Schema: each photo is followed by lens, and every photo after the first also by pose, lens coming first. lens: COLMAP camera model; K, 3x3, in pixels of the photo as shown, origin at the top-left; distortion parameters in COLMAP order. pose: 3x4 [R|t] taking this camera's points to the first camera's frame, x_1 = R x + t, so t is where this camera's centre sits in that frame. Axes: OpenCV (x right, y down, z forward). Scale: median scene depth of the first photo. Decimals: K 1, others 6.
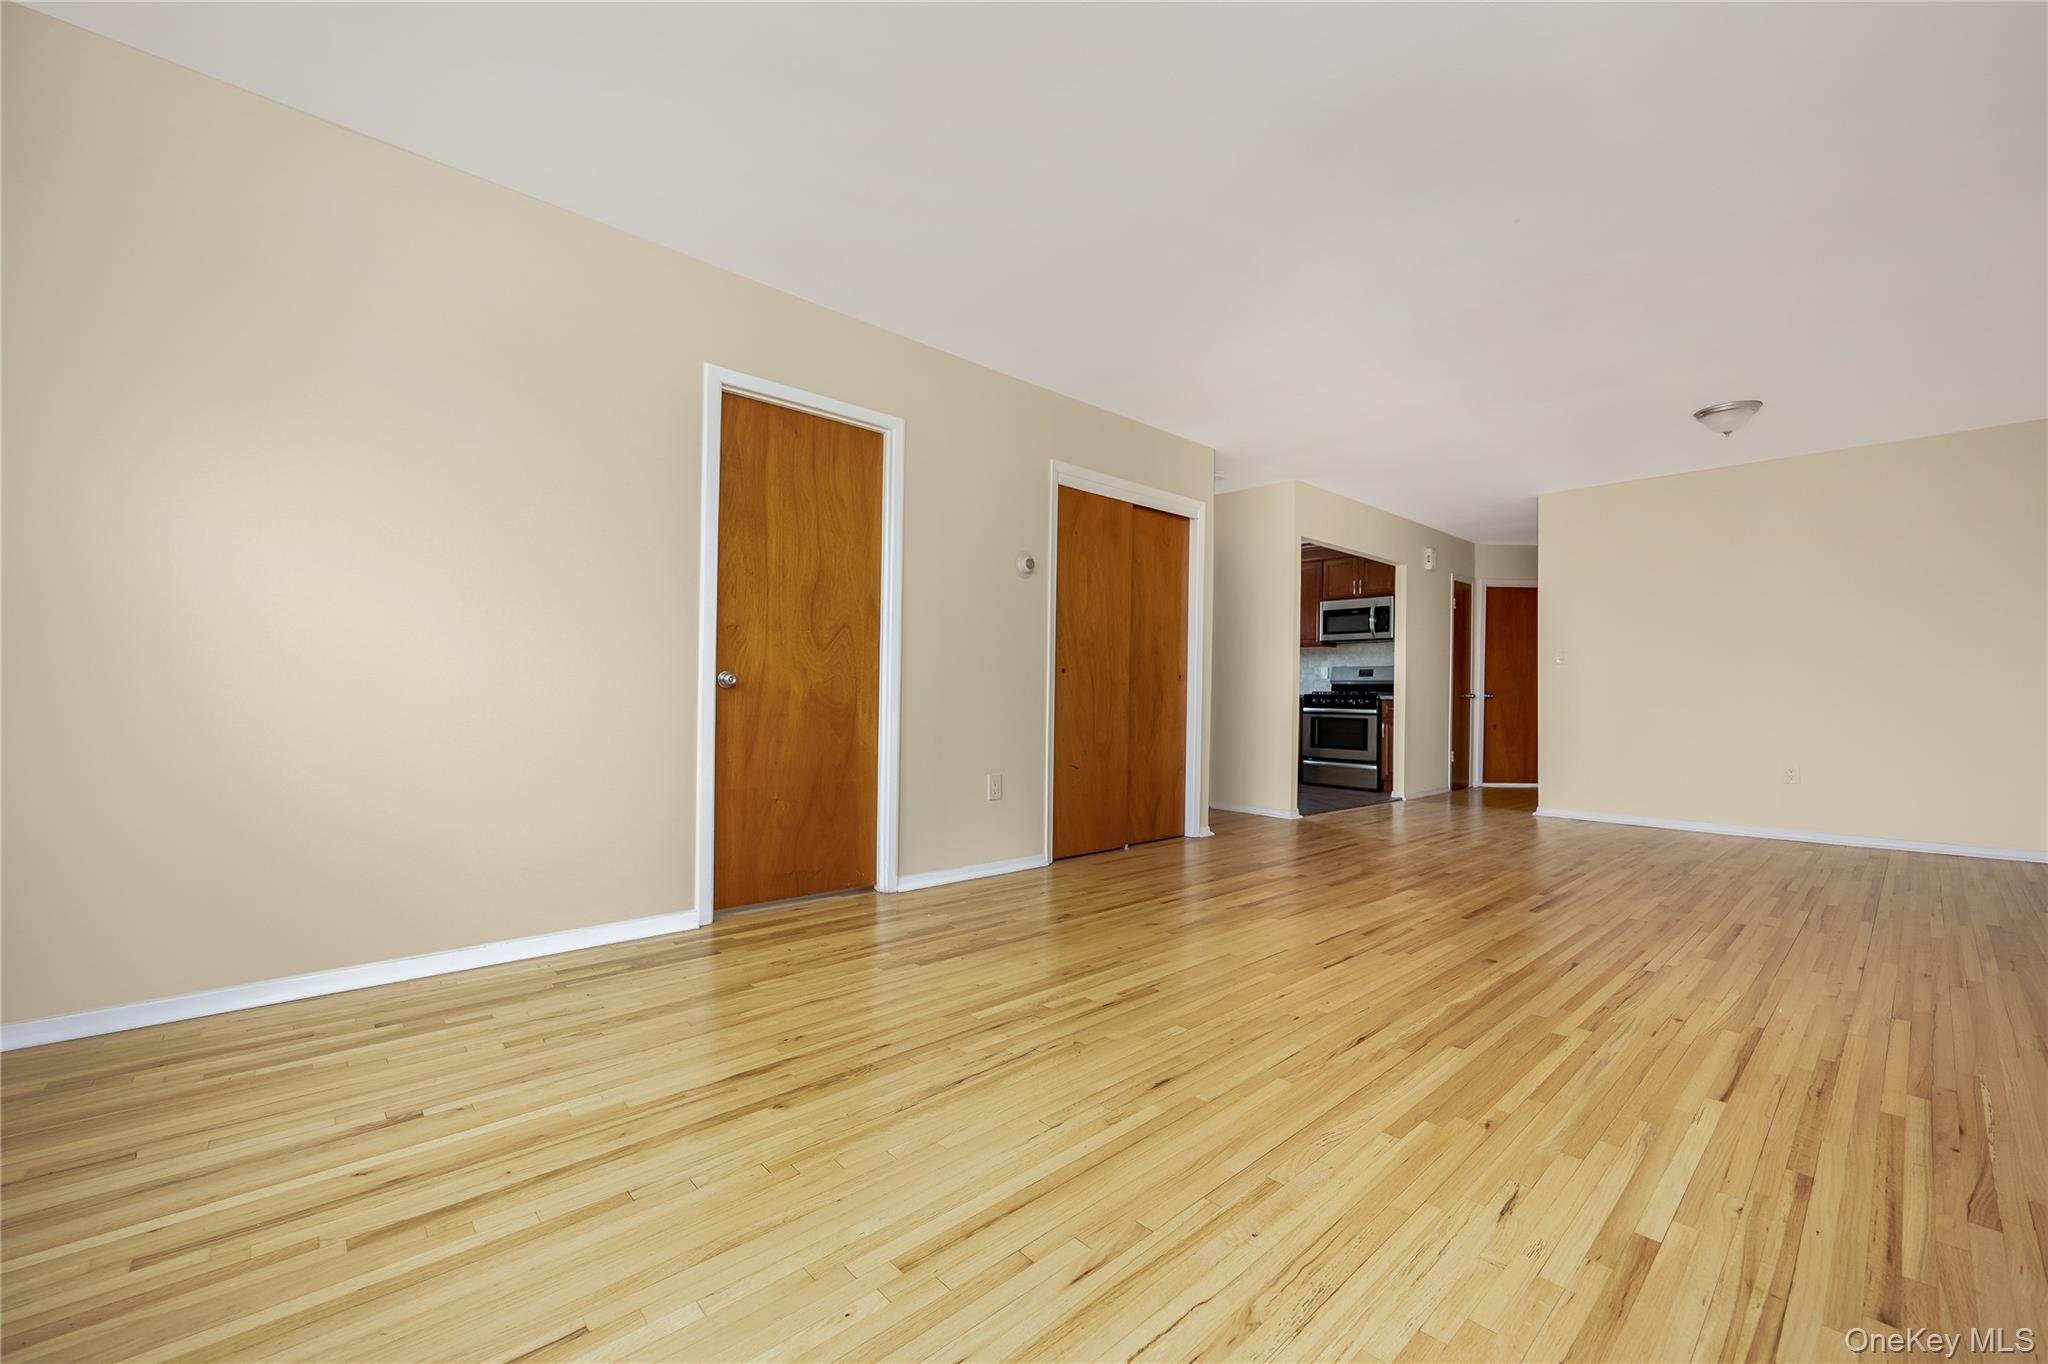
lens RADIAL K [[827.0, 0, 1047.7], [0, 827.0, 694.8], [0, 0, 1]] dist [-0.010889, 0.000003]
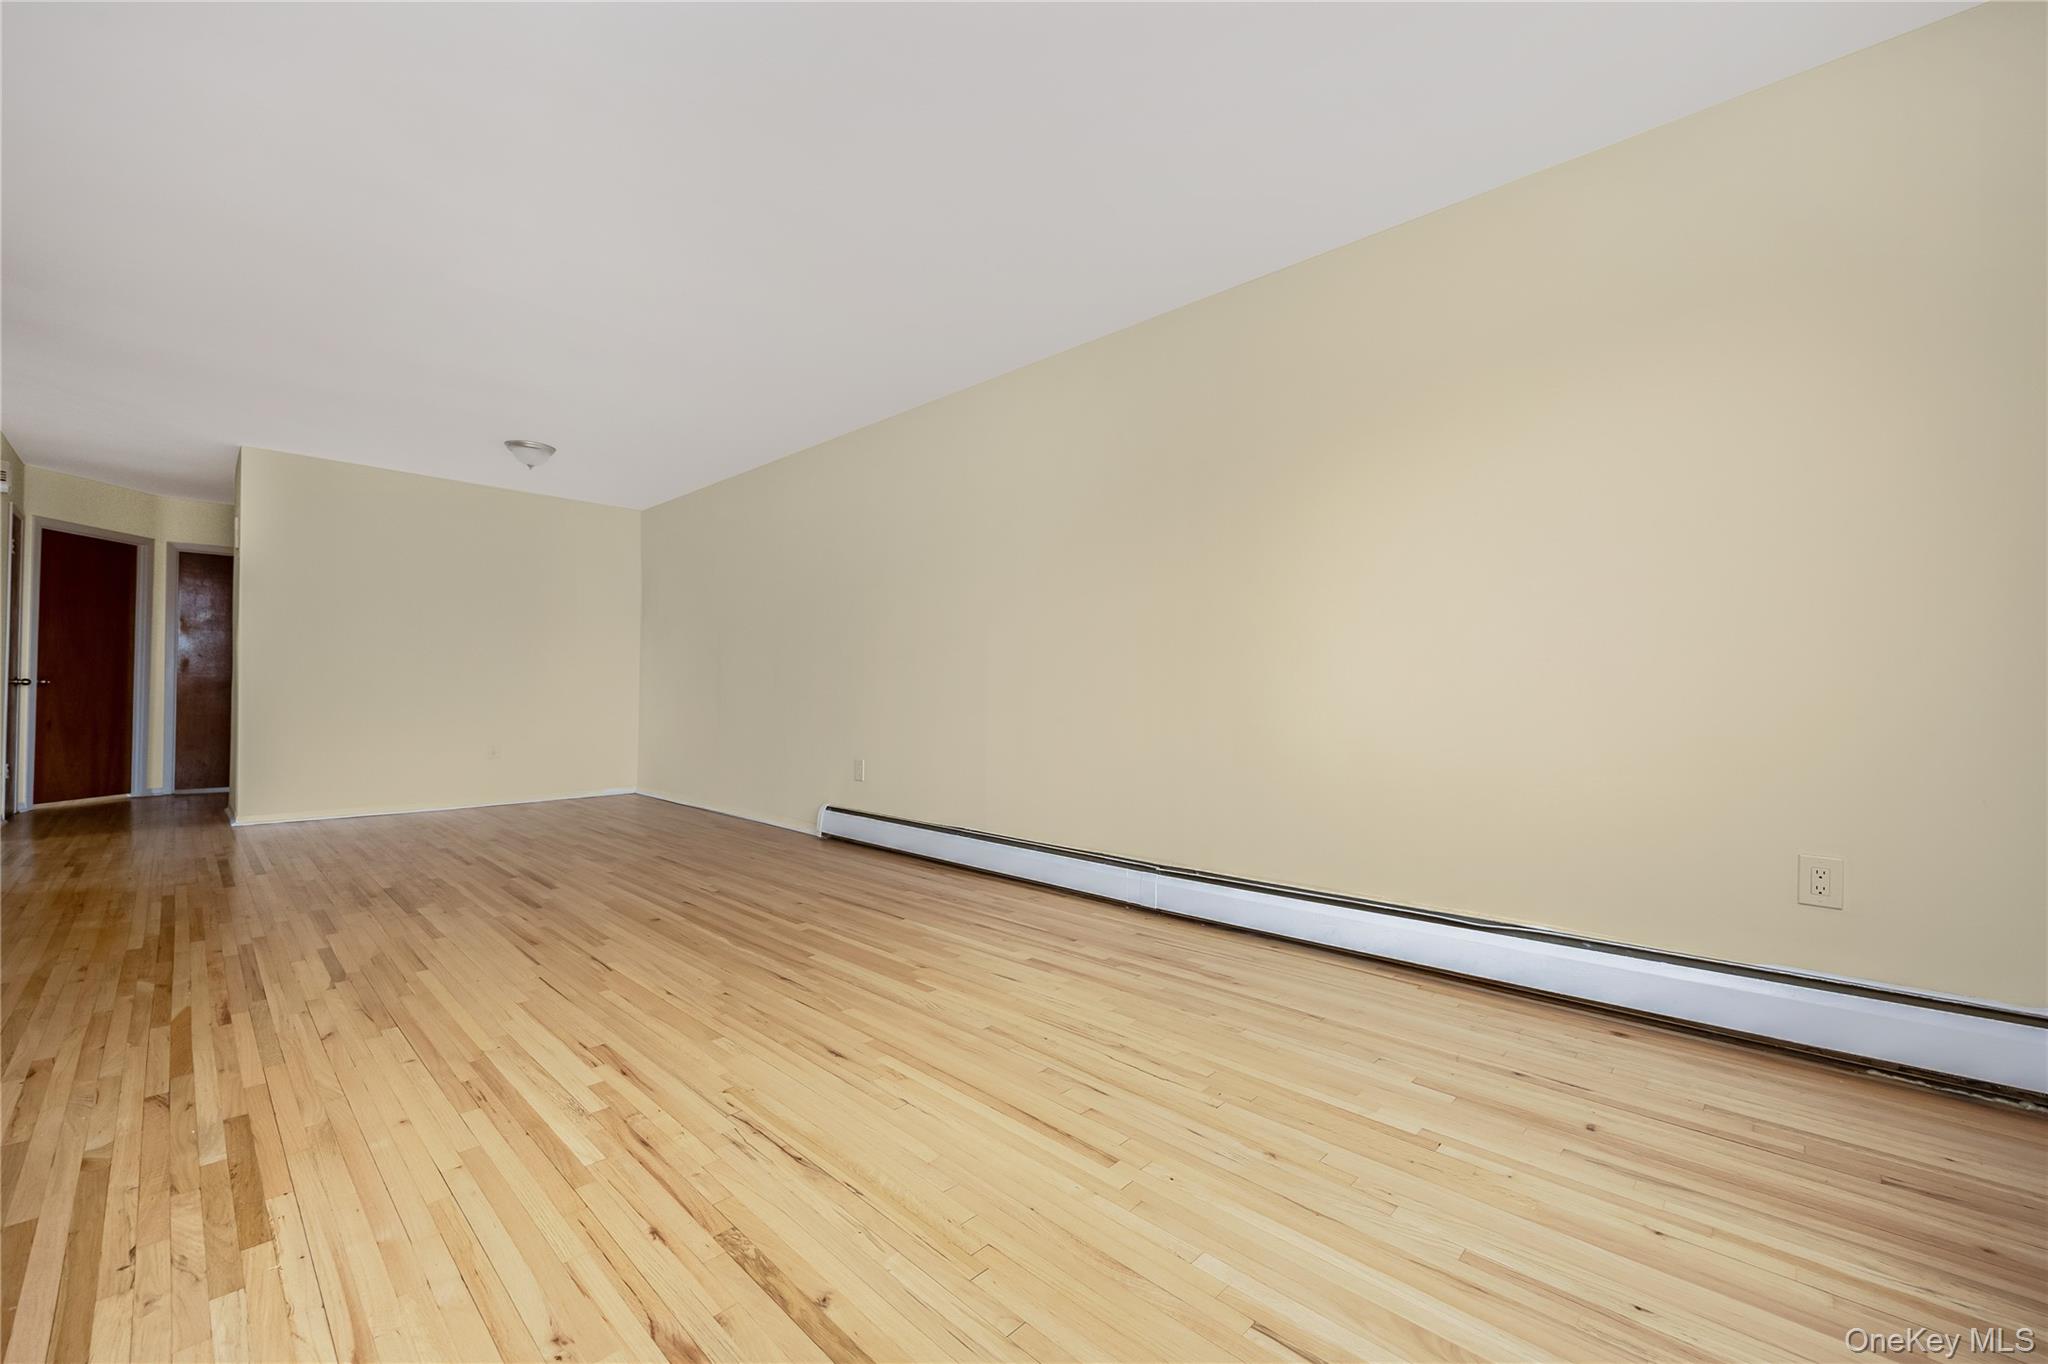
lens RADIAL K [[822.1, 0, 1024.0], [0, 822.1, 682.0], [0, 0, 1]] dist [-0.001754, -0.000127]
pose [[-0.059517, 0.006129, 0.998208, -0.740495], [-0.011413, 0.999912, -0.006820, -0.010173], [-0.998162, -0.011799, -0.059442, 0.636880]]
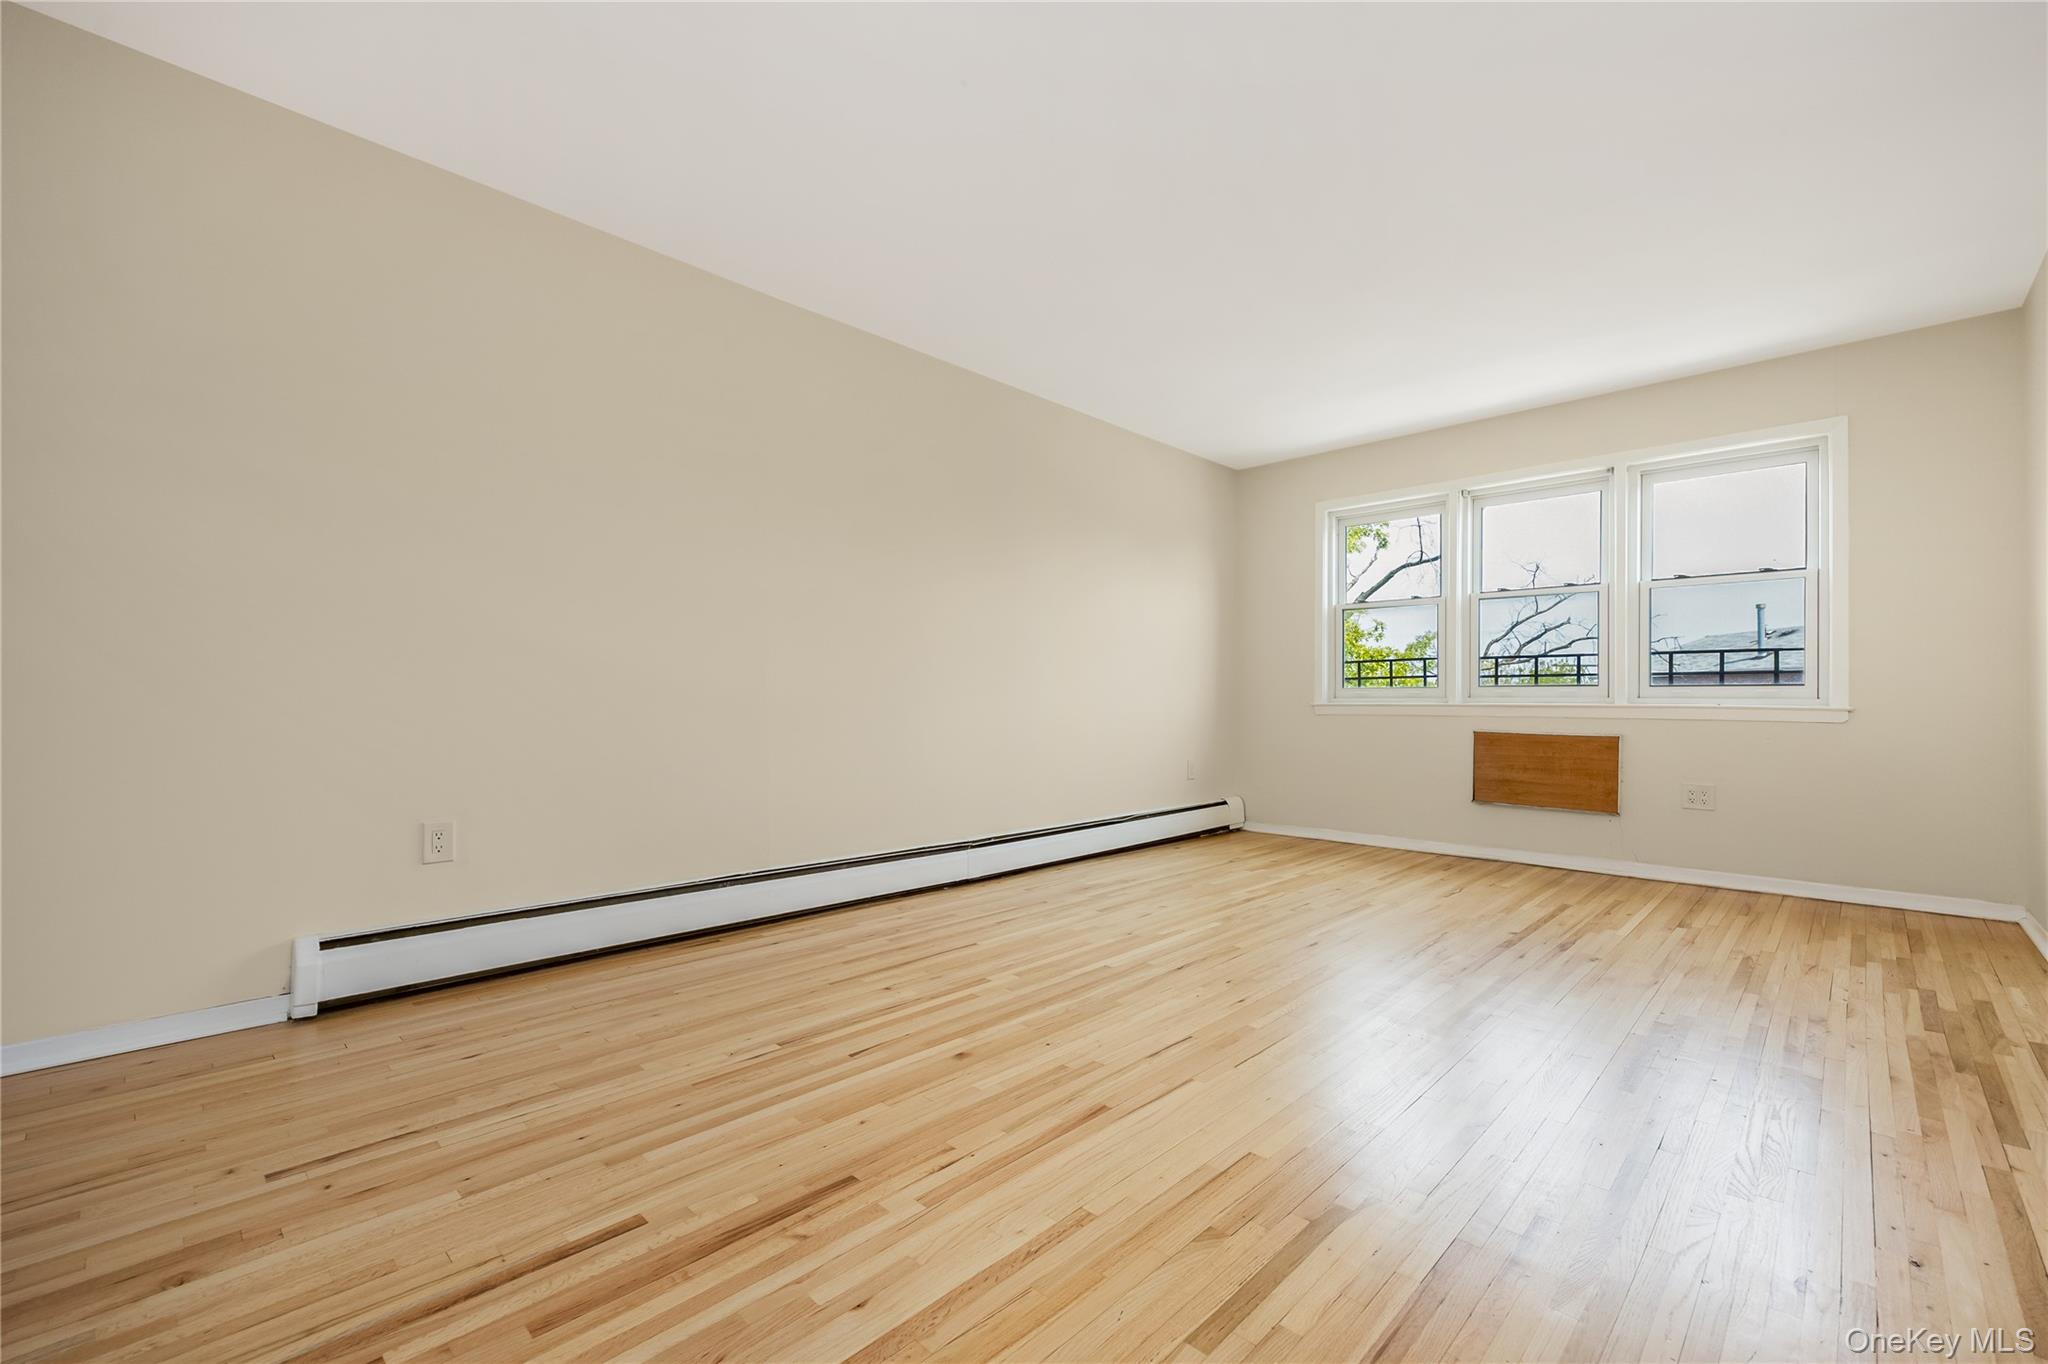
lens RADIAL K [[822.1, 0, 1024.0], [0, 822.1, 682.0], [0, 0, 1]] dist [-0.001754, -0.000127]
pose [[-0.999126, -0.015074, -0.038975, 0.595200], [-0.013828, 0.999391, -0.032051, 0.011188], [0.039434, -0.031484, -0.998726, 2.011712]]
